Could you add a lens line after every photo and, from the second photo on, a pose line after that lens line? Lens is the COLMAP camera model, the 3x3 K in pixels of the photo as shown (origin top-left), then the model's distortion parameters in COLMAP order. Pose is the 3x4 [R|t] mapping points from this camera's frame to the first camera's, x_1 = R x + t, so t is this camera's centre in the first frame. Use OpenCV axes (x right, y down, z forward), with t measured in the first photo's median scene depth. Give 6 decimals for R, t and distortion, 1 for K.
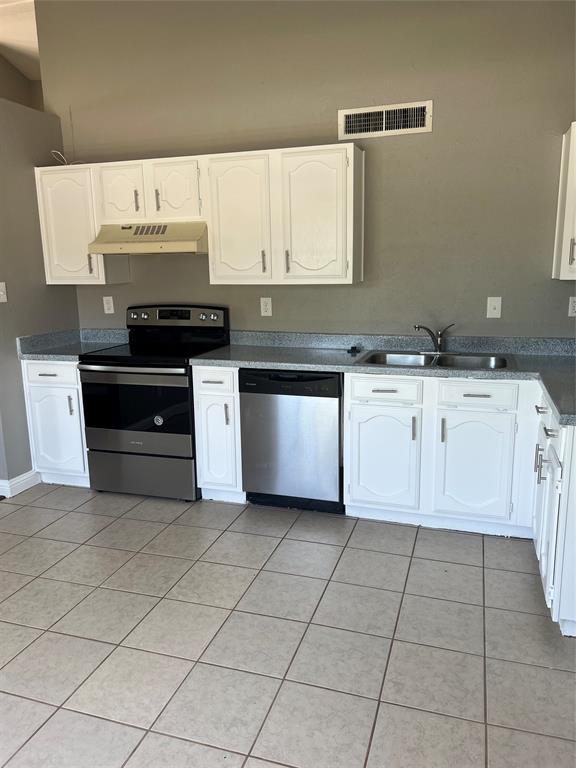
lens RADIAL K [[580.8, 0, 271.3], [0, 580.8, 382.9], [0, 0, 1]] dist [0.057968, -0.069353]
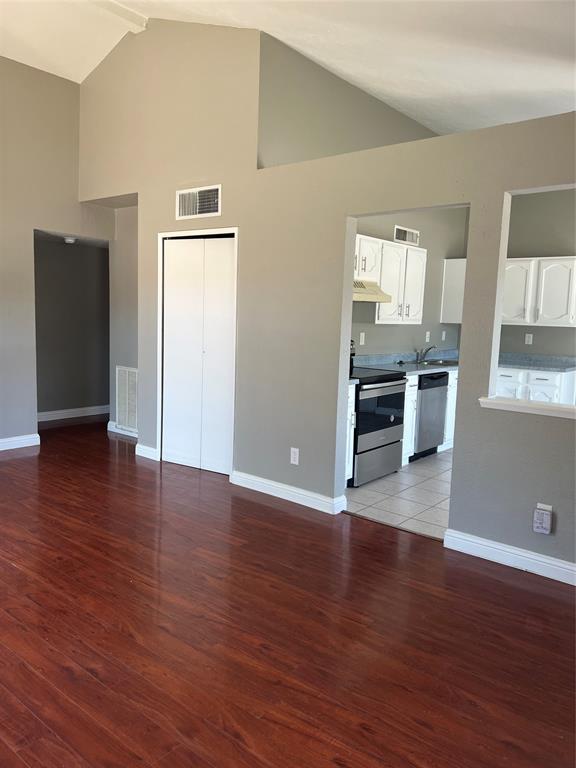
lens RADIAL K [[591.4, 0, 290.6], [0, 591.4, 380.9], [0, 0, 1]] dist [0.056401, -0.078734]
pose [[0.346700, -0.083342, 0.934266, -1.699076], [0.144072, 0.988957, 0.034757, -0.117318], [-0.926845, 0.122551, 0.354879, 0.734723]]
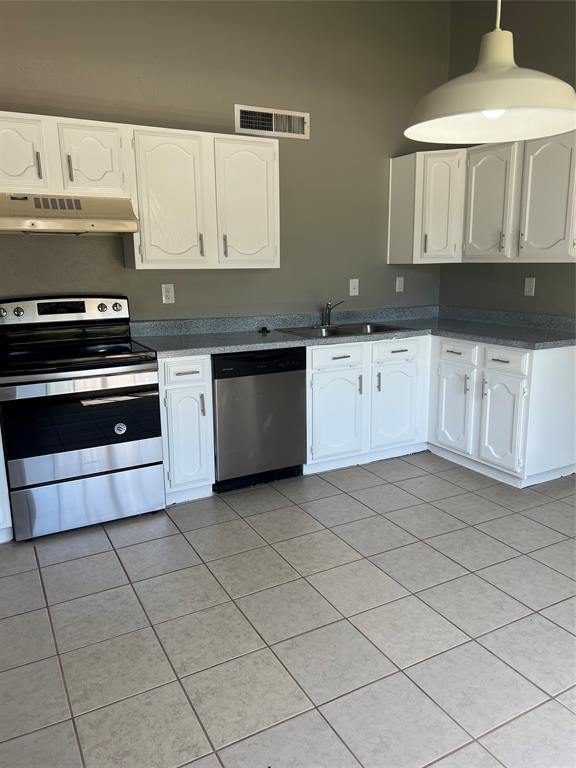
lens RADIAL K [[591.4, 0, 290.6], [0, 591.4, 380.9], [0, 0, 1]] dist [0.056401, -0.078734]
pose [[0.674958, -0.140411, 0.724373, -0.680208], [0.140534, 0.988219, 0.060607, -0.023573], [-0.724349, 0.060892, 0.686739, 0.224809]]
